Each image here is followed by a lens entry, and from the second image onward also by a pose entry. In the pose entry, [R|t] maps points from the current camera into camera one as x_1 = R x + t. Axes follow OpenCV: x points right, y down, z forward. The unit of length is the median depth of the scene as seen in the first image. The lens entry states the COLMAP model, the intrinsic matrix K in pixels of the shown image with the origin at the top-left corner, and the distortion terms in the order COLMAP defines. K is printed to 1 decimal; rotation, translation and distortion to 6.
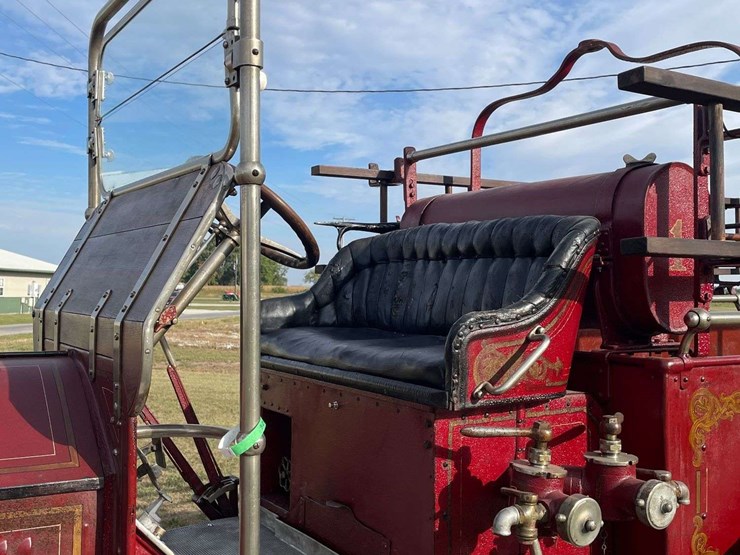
lens RADIAL K [[817.1, 0, 372.3], [0, 817.1, 269.6], [0, 0, 1]] dist [0.045604, 0.000000]
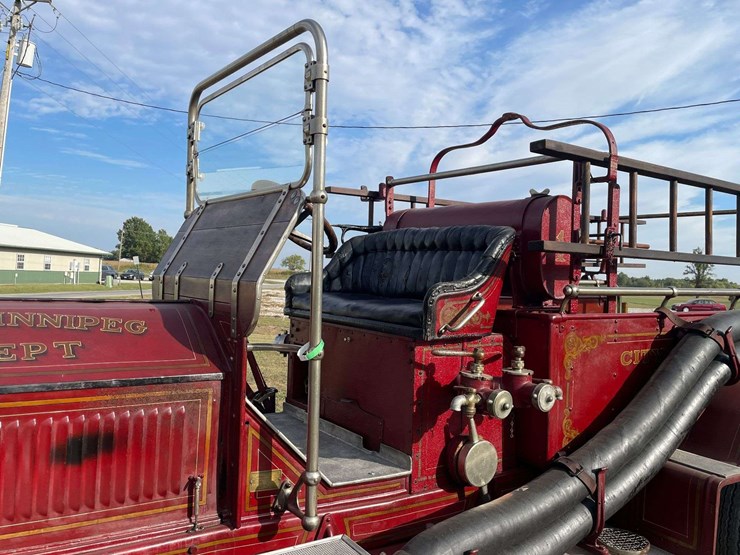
lens RADIAL K [[613.2, 0, 369.3], [0, 613.2, 273.4], [0, 0, 1]] dist [0.080345, -0.112363]
pose [[0.997820, 0.026263, 0.060536, -0.090625], [-0.027713, 0.999345, 0.023253, 0.007634], [-0.059885, -0.024880, 0.997895, -0.226513]]
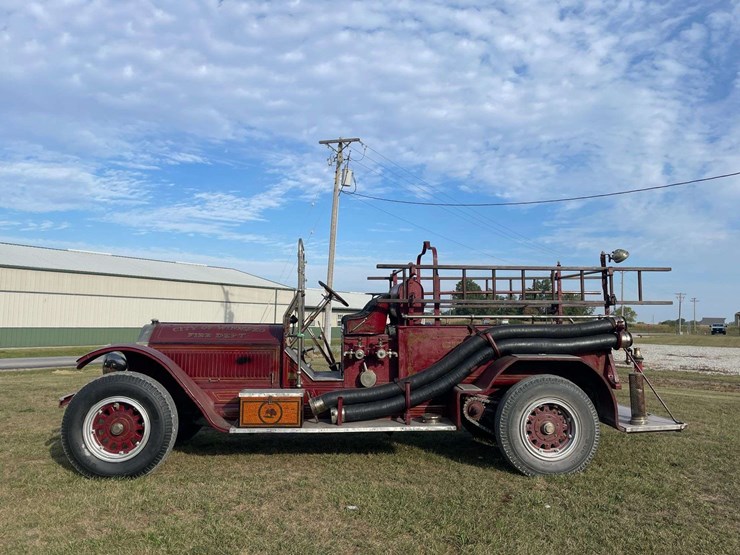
lens RADIAL K [[613.2, 0, 371.5], [0, 613.2, 271.8], [0, 0, 1]] dist [0.080345, -0.112363]
pose [[0.885624, -0.042590, -0.462446, 1.802445], [0.013937, 0.997775, -0.065201, 0.033844], [0.464194, 0.051298, 0.884247, -2.039977]]
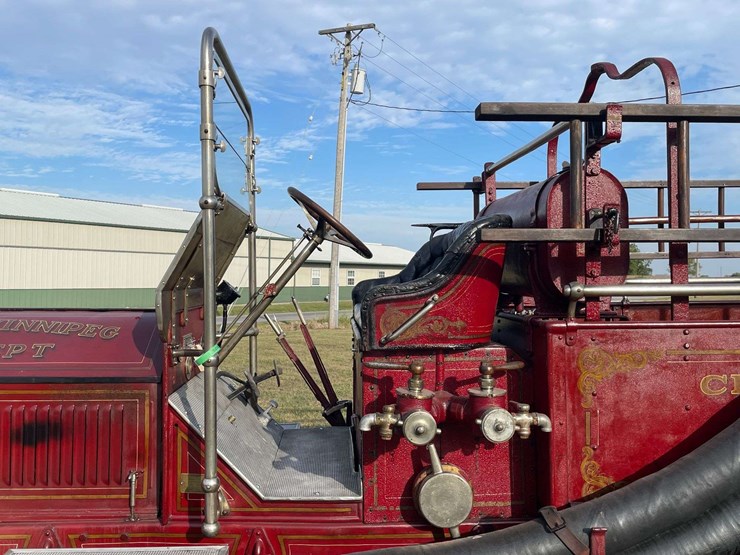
lens RADIAL K [[687.7, 0, 377.2], [0, 687.7, 277.4], [0, 0, 1]] dist [0.044306, 0.000000]
pose [[0.879725, -0.010864, -0.475359, 0.648882], [0.020664, 0.999668, 0.015395, 0.018254], [0.475034, -0.023366, 0.879657, -0.079170]]
